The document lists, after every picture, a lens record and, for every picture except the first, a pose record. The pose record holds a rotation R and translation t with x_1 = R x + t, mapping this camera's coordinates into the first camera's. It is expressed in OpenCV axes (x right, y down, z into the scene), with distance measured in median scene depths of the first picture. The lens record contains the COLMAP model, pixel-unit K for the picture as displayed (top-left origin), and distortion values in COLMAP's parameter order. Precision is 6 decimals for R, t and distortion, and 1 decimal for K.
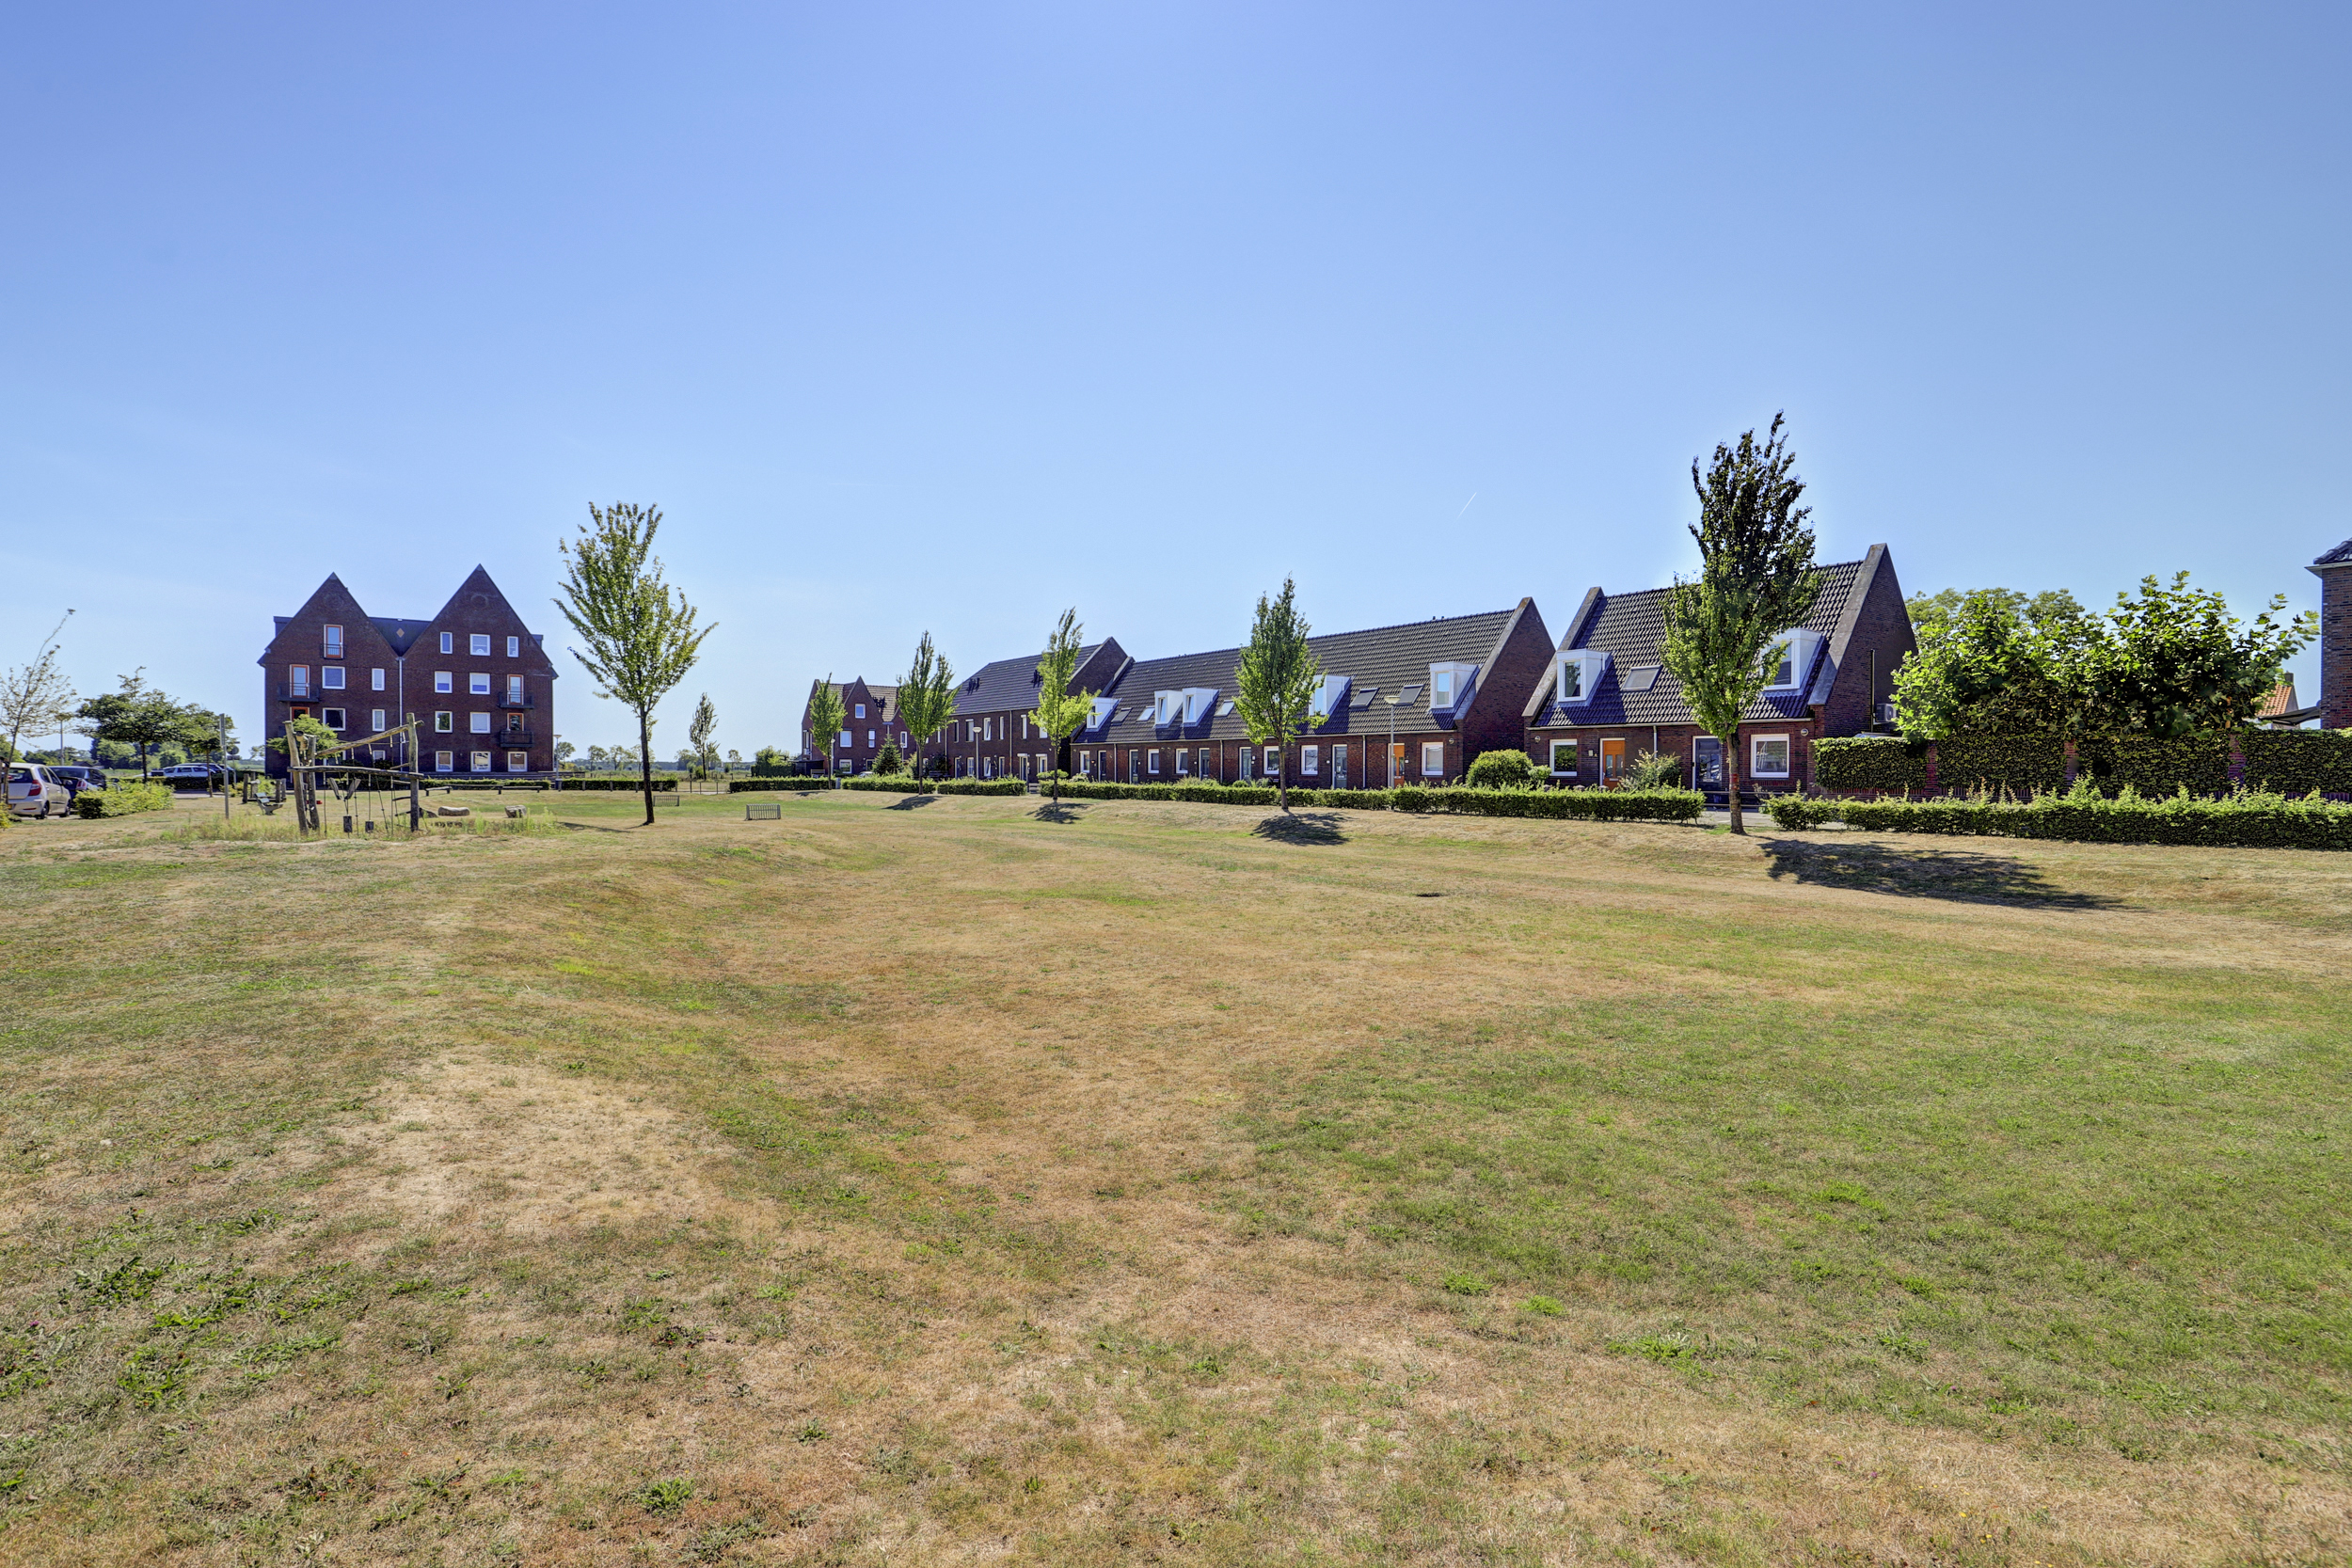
lens RADIAL K [[1085.7, 0, 1176.0], [0, 1085.7, 784.0], [0, 0, 1]] dist [-0.006329, -0.000313]
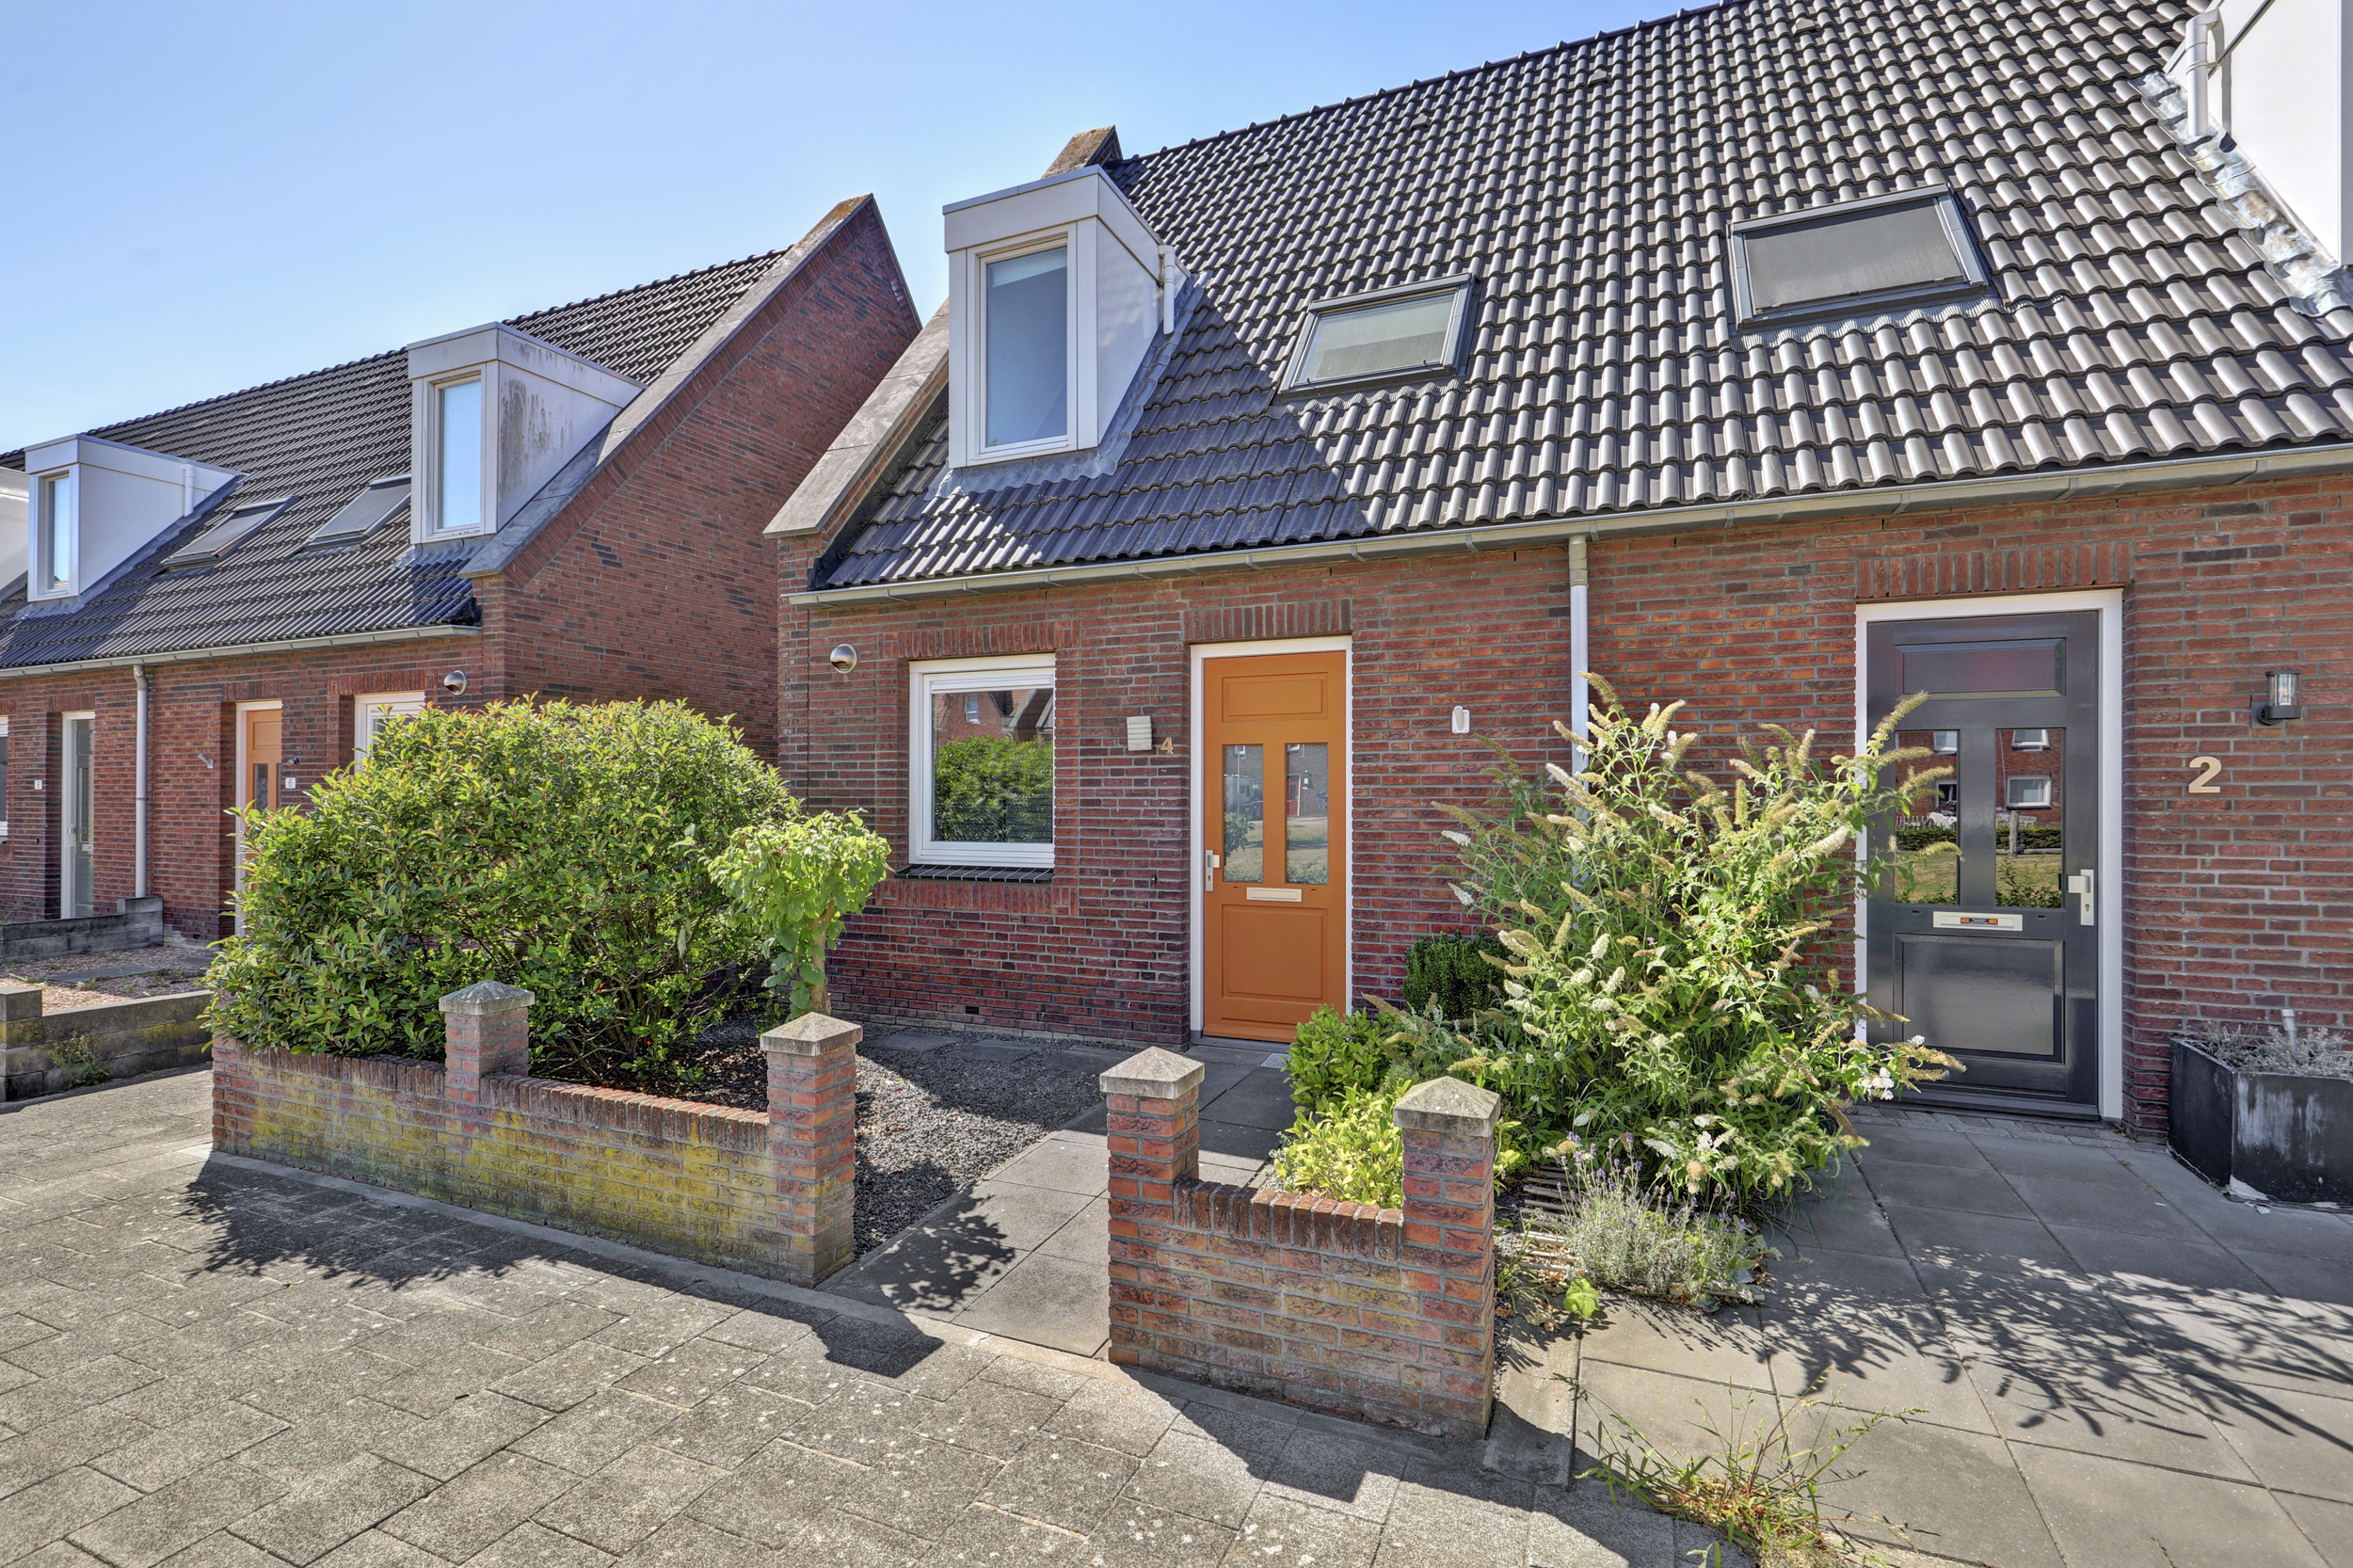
lens RADIAL K [[1086.2, 0, 1176.5], [0, 1086.2, 784.0], [0, 0, 1]] dist [-0.006329, -0.000313]
pose [[0.868996, 0.001360, 0.494817, 0.296349], [0.006654, 0.999874, -0.014434, -0.017579], [-0.494774, 0.015836, 0.868877, 0.828500]]
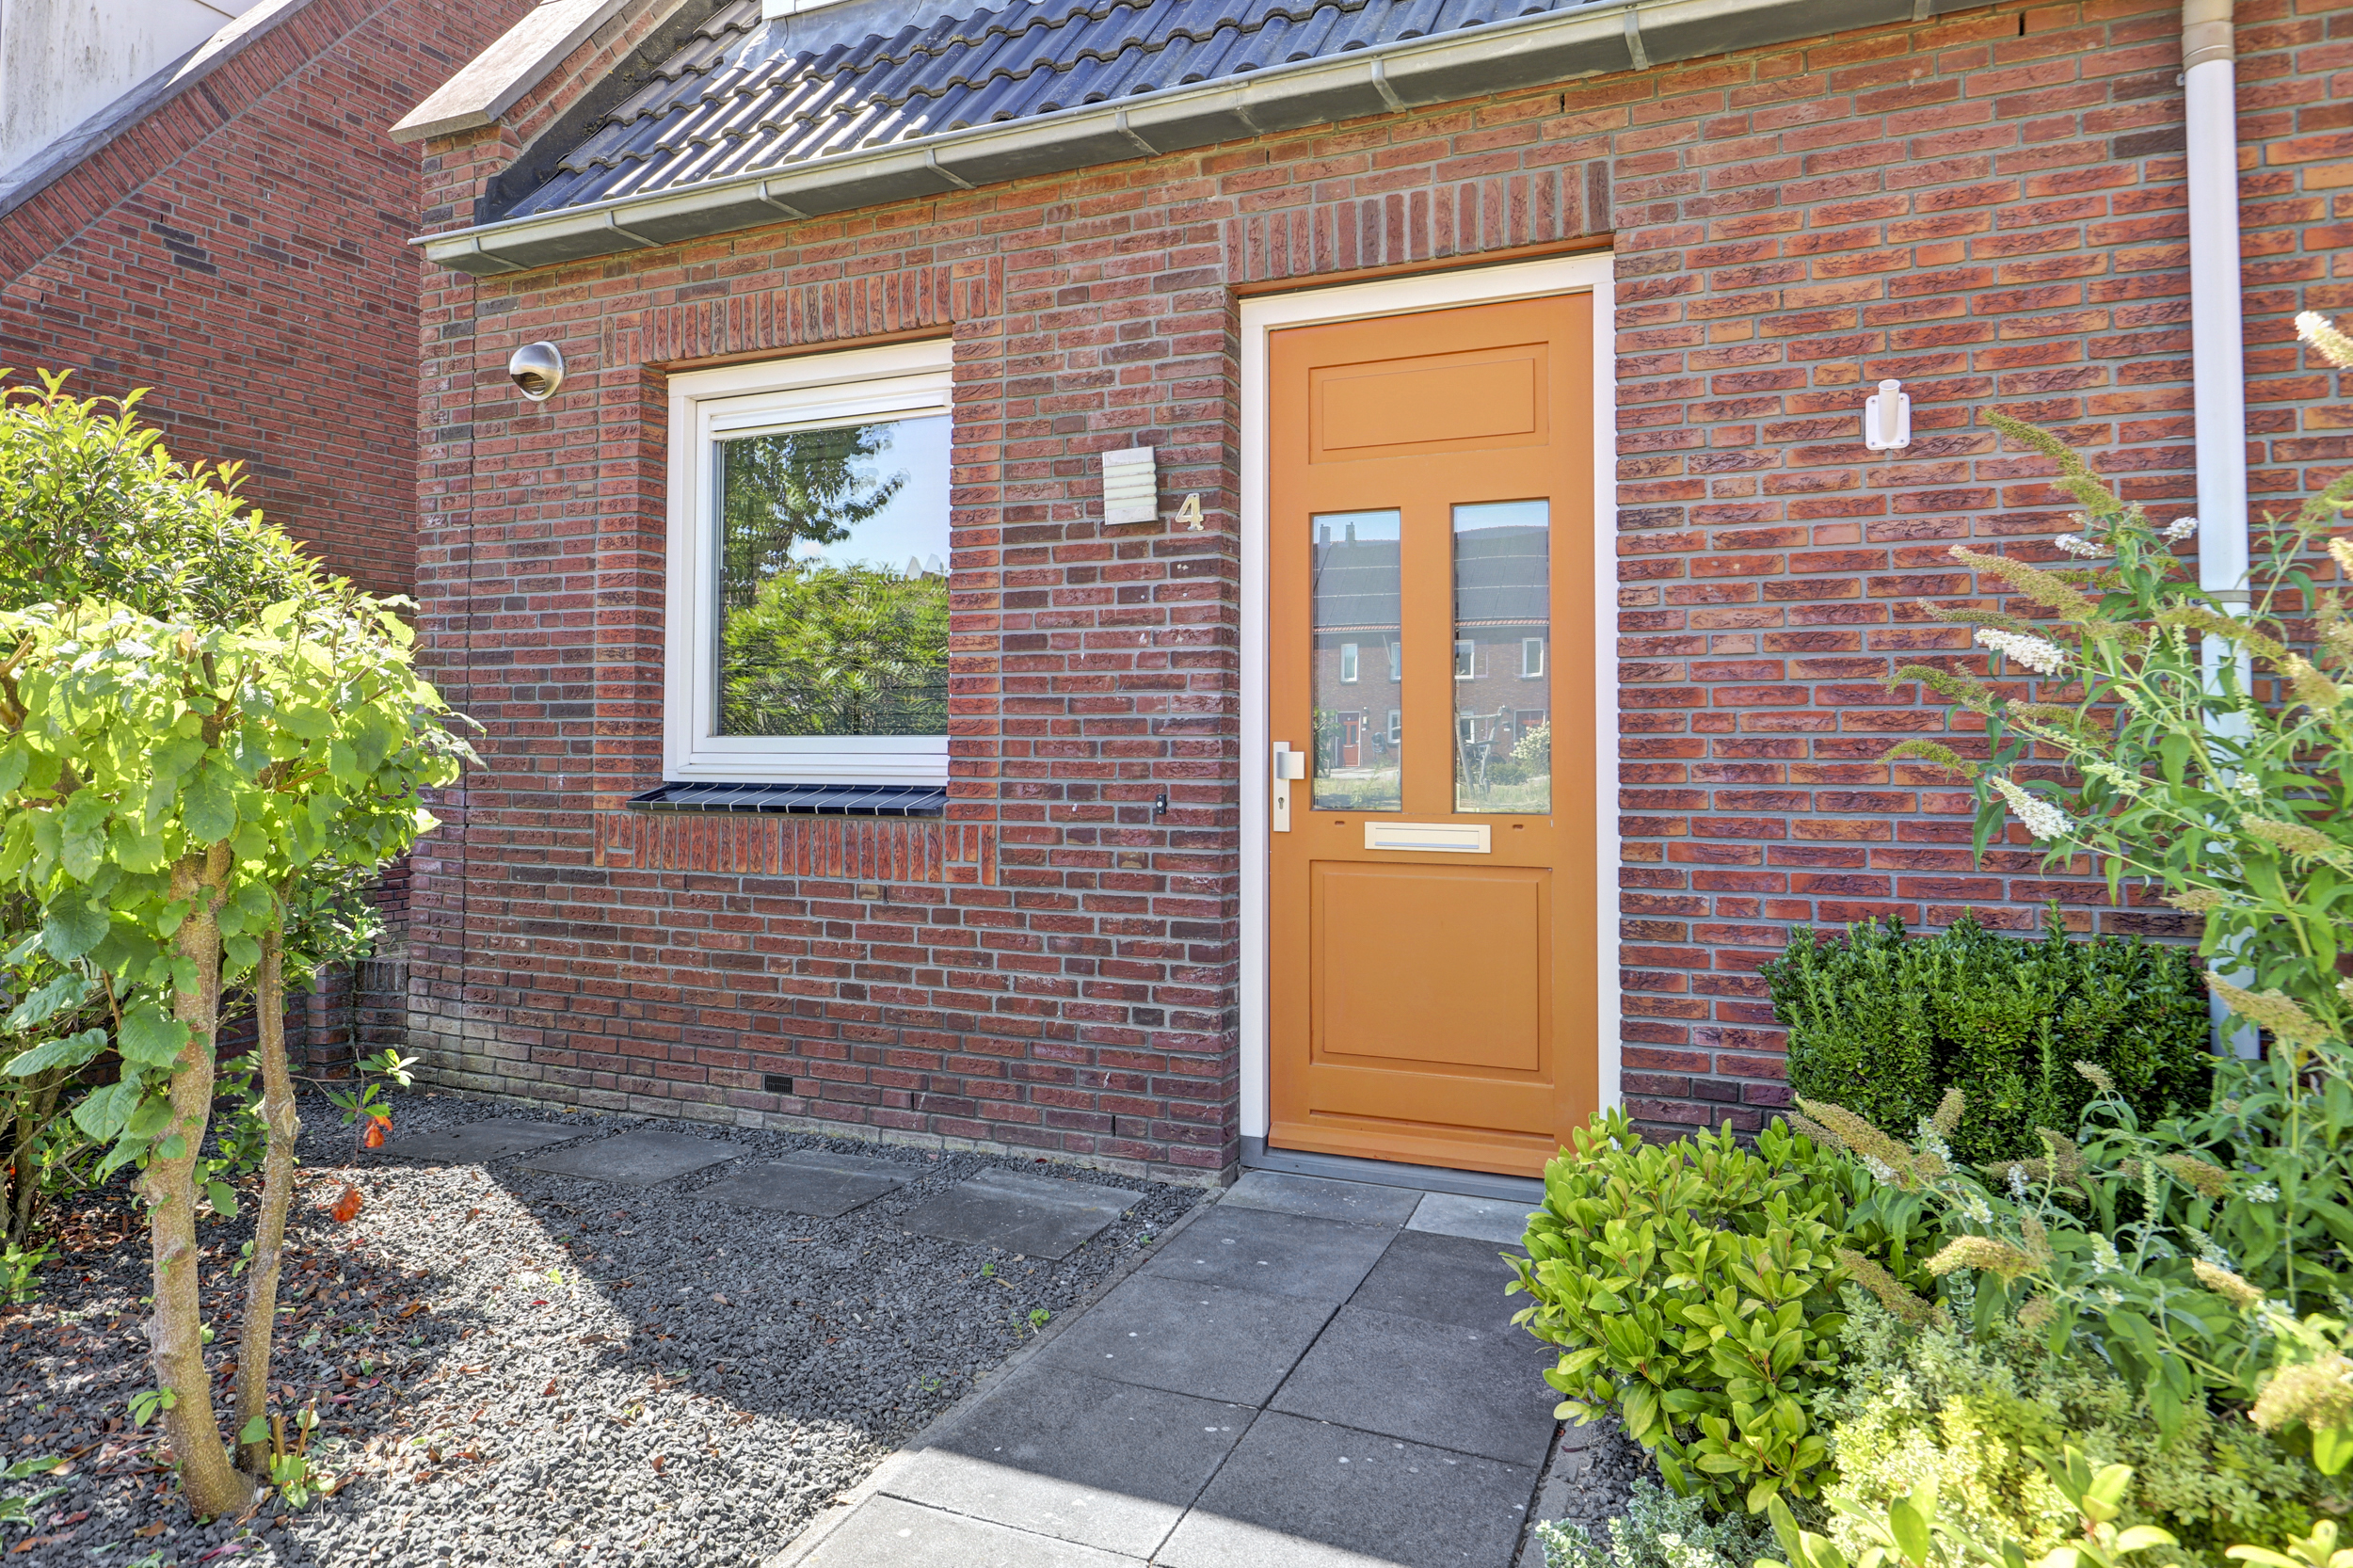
lens RADIAL K [[1427.3, 0, 1181.2], [0, 1427.3, 700.1], [0, 0, 1]] dist [-0.003544, 0.000210]
pose [[0.869893, 0.012545, 0.493081, 0.305090], [0.005693, 0.999355, -0.035469, -0.015223], [-0.493207, 0.033661, 0.869260, 0.844927]]
